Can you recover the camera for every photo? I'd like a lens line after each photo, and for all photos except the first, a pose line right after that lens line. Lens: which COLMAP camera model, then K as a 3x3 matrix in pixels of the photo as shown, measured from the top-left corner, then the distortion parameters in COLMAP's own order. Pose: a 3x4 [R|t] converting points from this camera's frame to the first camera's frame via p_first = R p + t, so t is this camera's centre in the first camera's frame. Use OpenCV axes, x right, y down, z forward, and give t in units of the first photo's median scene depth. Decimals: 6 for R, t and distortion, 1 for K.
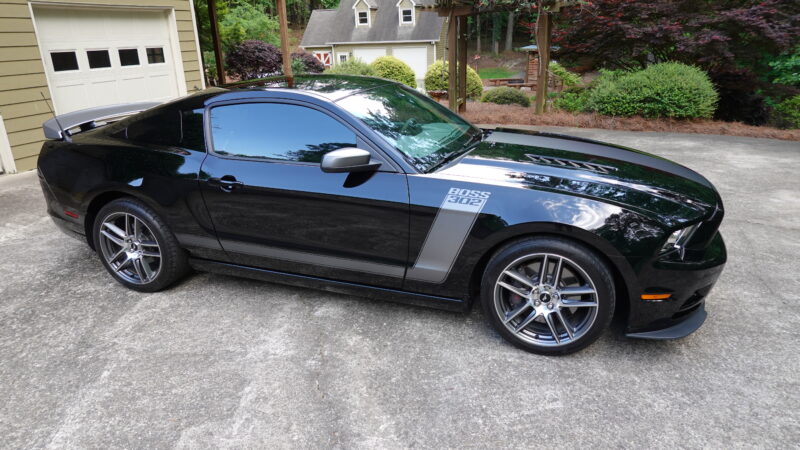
lens RADIAL K [[531.0, 0, 399.6], [0, 531.0, 225.3], [0, 0, 1]] dist [-0.005218, 0.003552]
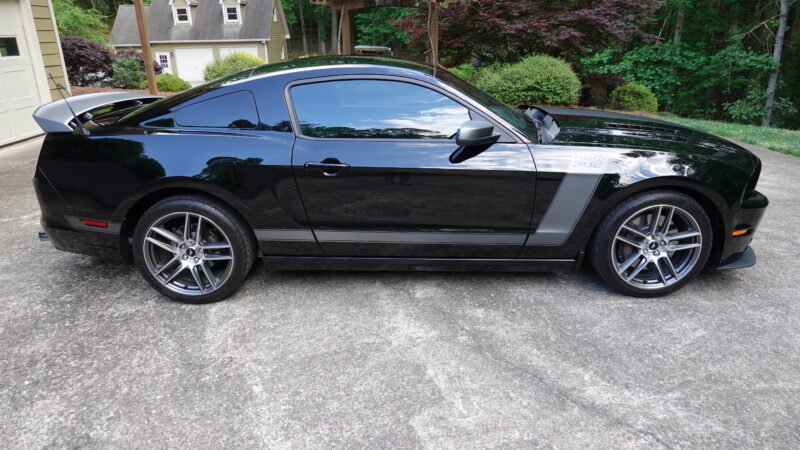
lens RADIAL K [[531.0, 0, 396.5], [0, 531.0, 227.8], [0, 0, 1]] dist [-0.005218, 0.003552]
pose [[0.945680, -0.100307, 0.309236, -0.466462], [0.099864, 0.994851, 0.017307, 0.020310], [-0.309380, 0.014515, 0.950828, 0.078862]]
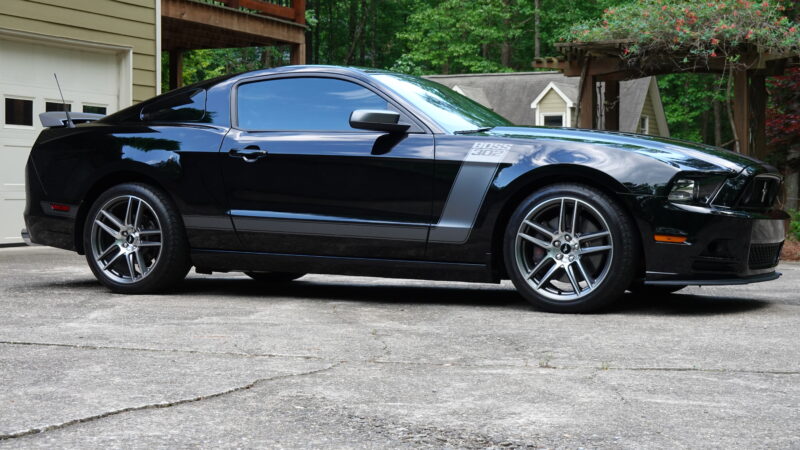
lens RADIAL K [[1364.1, 0, 399.7], [0, 1364.1, 220.8], [0, 0, 1]] dist [-0.081188, 0.000000]
pose [[0.993120, 0.034240, -0.111980, 0.199055], [-0.068108, 0.946803, -0.314525, 0.716826], [0.095253, 0.319988, 0.942621, -1.126773]]
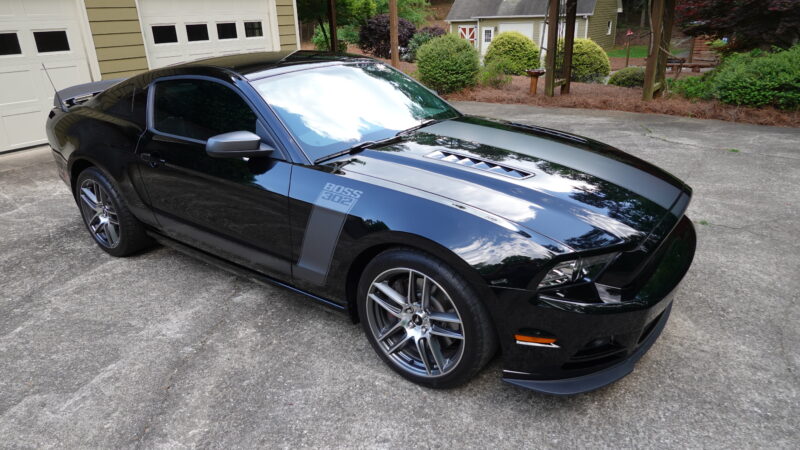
lens RADIAL K [[531.0, 0, 401.9], [0, 531.0, 224.6], [0, 0, 1]] dist [-0.005218, 0.003552]
pose [[0.960711, 0.100238, -0.258816, 0.363778], [-0.089255, 0.994551, 0.053874, -0.047628], [0.262806, -0.028657, 0.964423, 0.137407]]
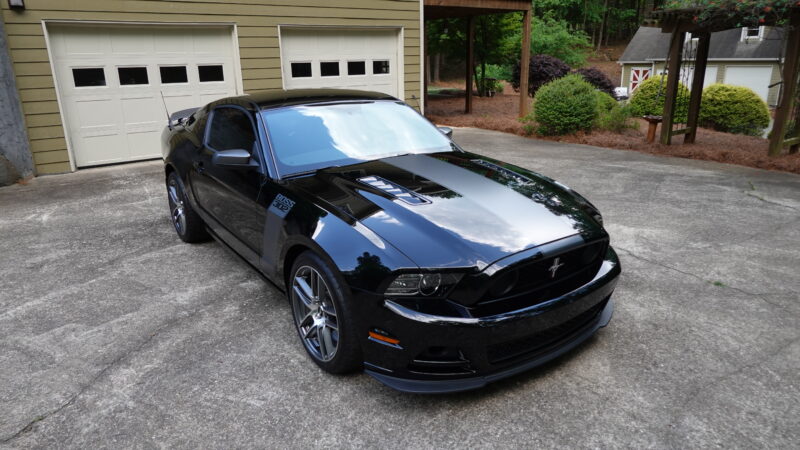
lens RADIAL K [[531.0, 0, 404.9], [0, 531.0, 225.7], [0, 0, 1]] dist [-0.005218, 0.003552]
pose [[0.826440, 0.187070, -0.531039, 0.740174], [-0.198833, 0.979388, 0.035571, -0.077552], [0.526747, 0.076191, 0.846600, 0.157226]]
